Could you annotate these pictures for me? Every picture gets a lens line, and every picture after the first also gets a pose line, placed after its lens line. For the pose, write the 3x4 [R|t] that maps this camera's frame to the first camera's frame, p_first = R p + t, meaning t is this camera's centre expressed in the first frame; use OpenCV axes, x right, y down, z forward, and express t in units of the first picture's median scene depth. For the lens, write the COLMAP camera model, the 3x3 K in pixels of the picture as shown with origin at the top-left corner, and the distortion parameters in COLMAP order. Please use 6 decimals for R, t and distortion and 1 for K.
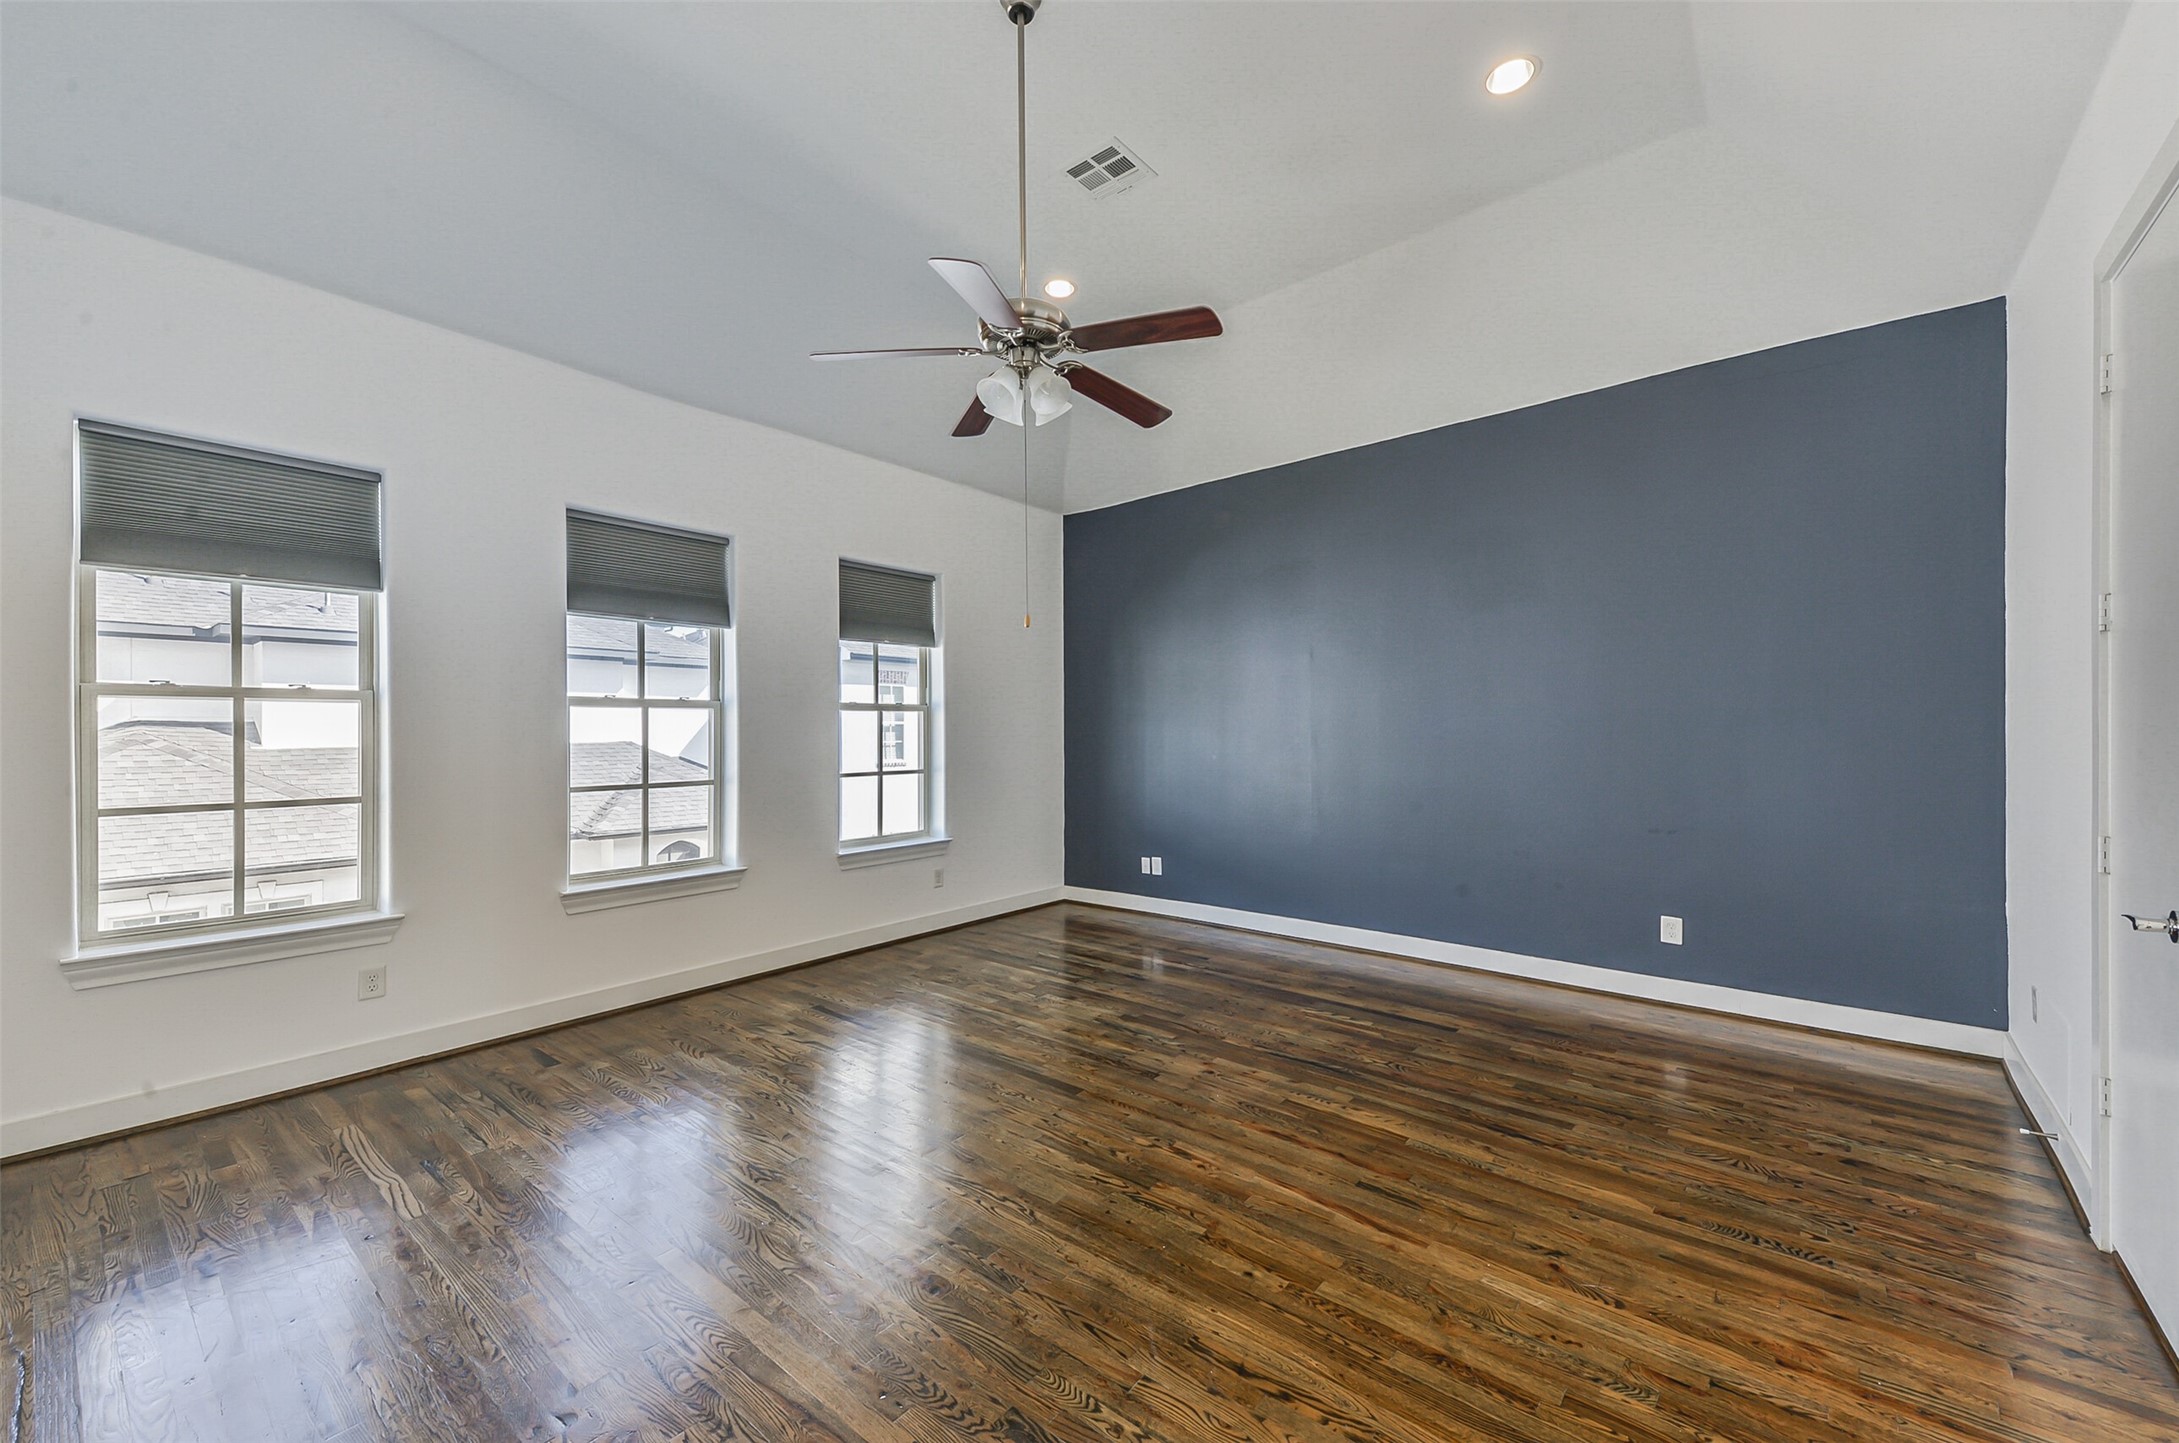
lens RADIAL K [[850.8, 0, 1088.8], [0, 850.8, 736.5], [0, 0, 1]] dist [0.050342, -0.018326]
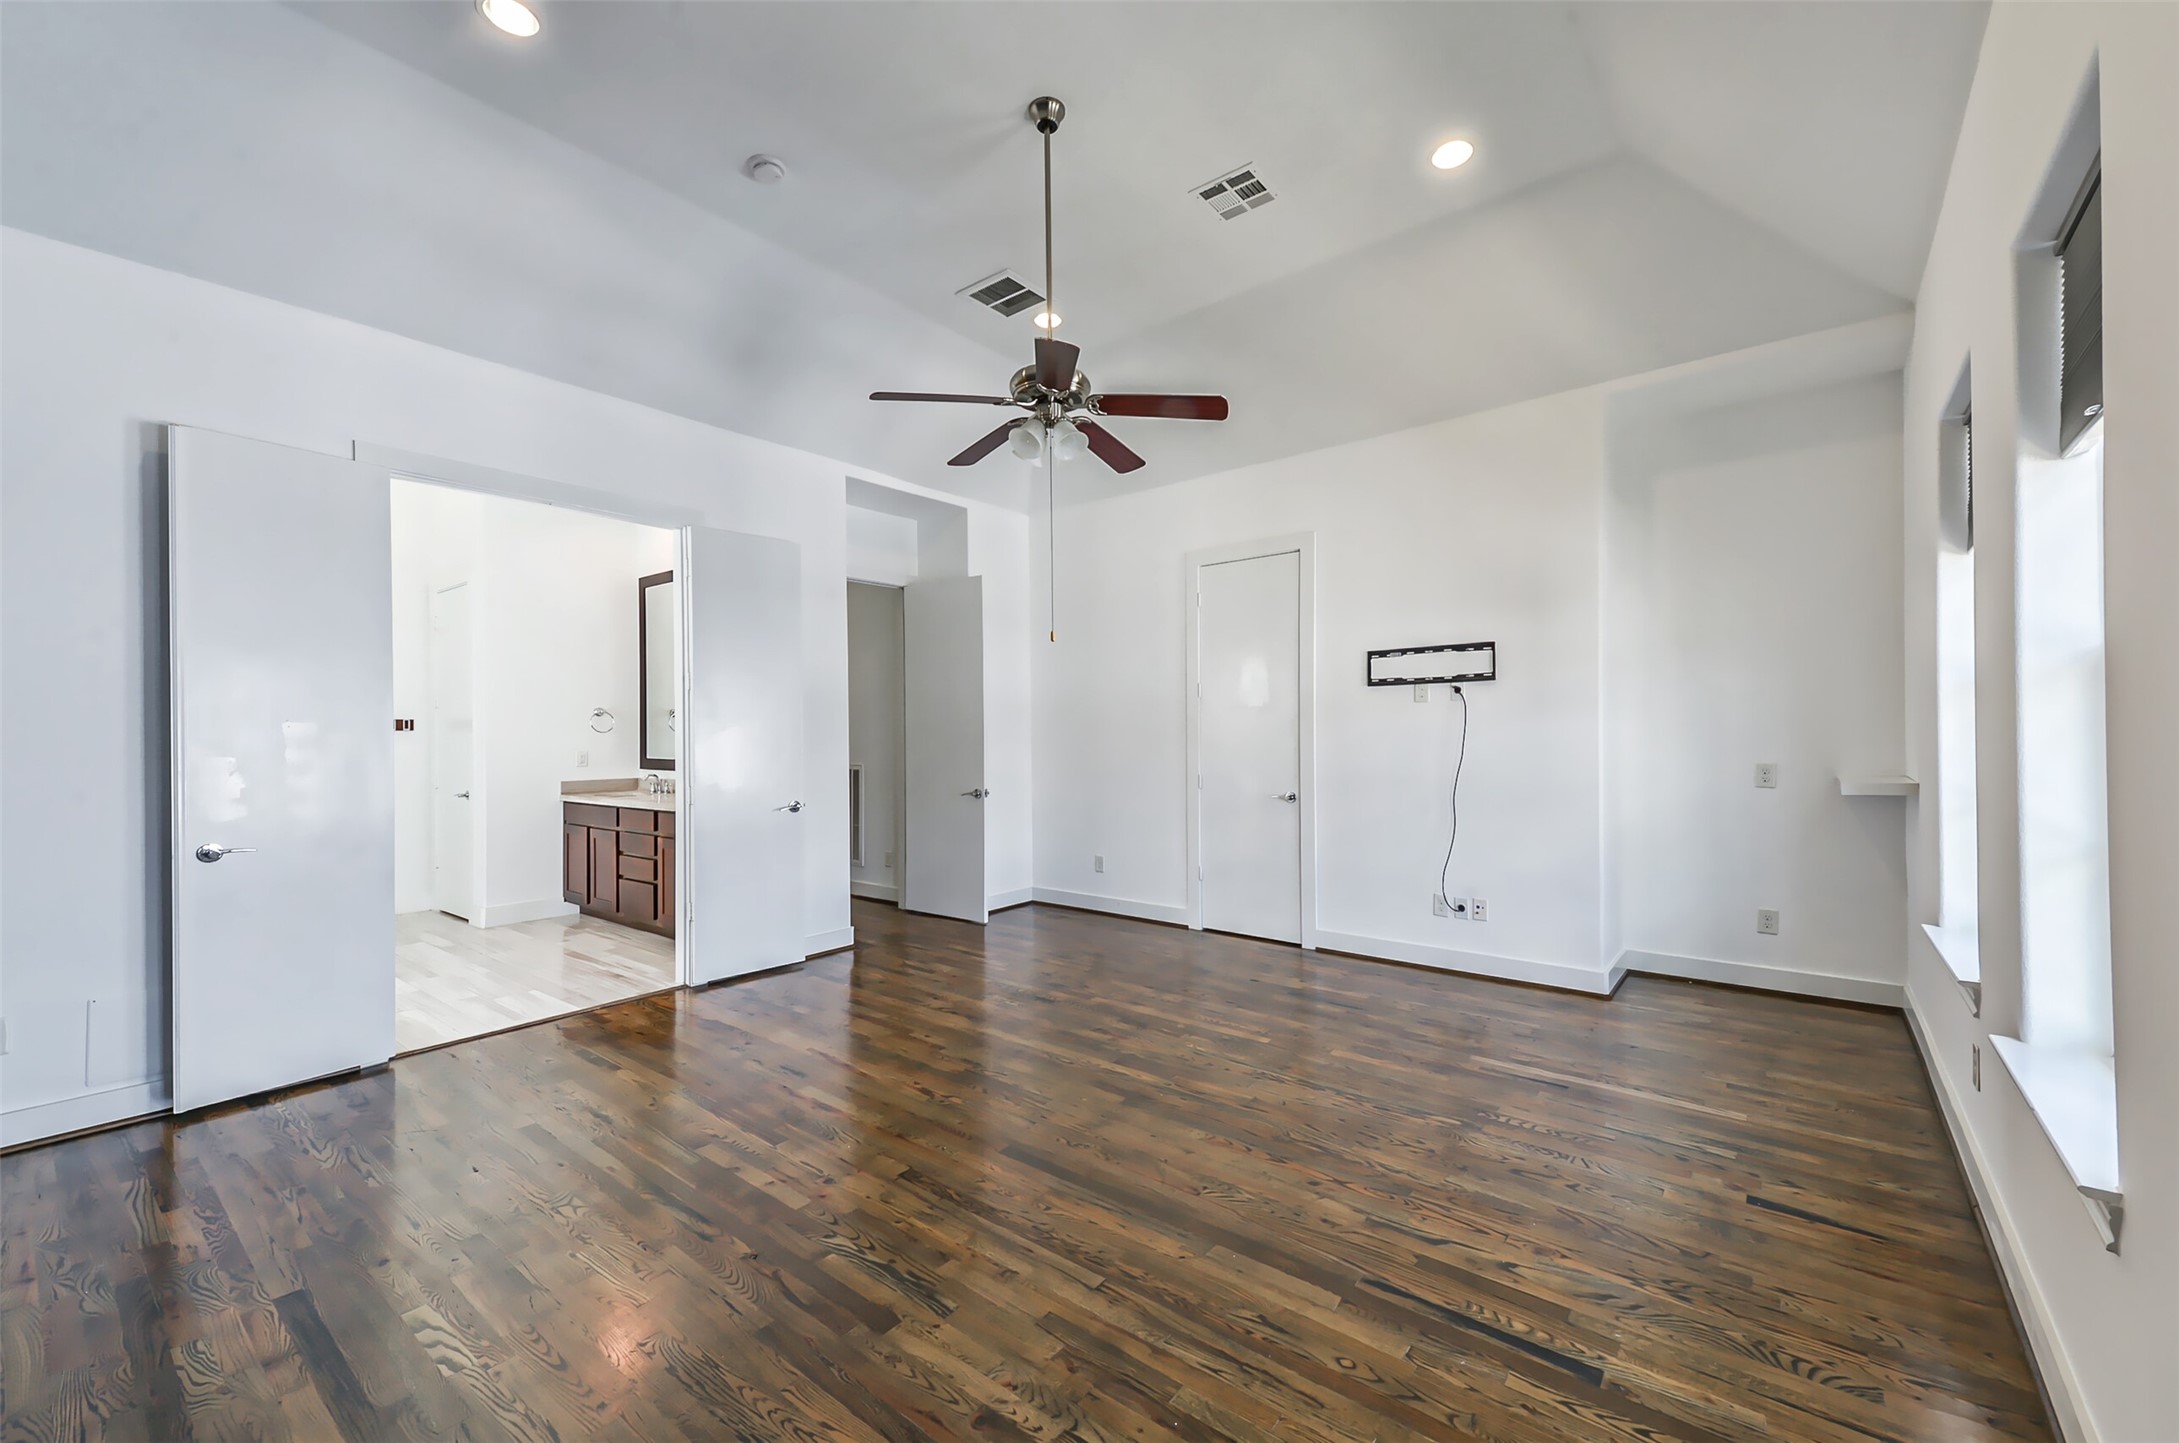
lens RADIAL K [[850.8, 0, 1088.8], [0, 850.8, 736.5], [0, 0, 1]] dist [0.050342, -0.018326]
pose [[-0.999784, 0.013623, -0.015724, -0.081862], [0.013515, 0.999885, 0.006952, -0.006110], [0.015817, 0.006738, -0.999852, 1.743987]]
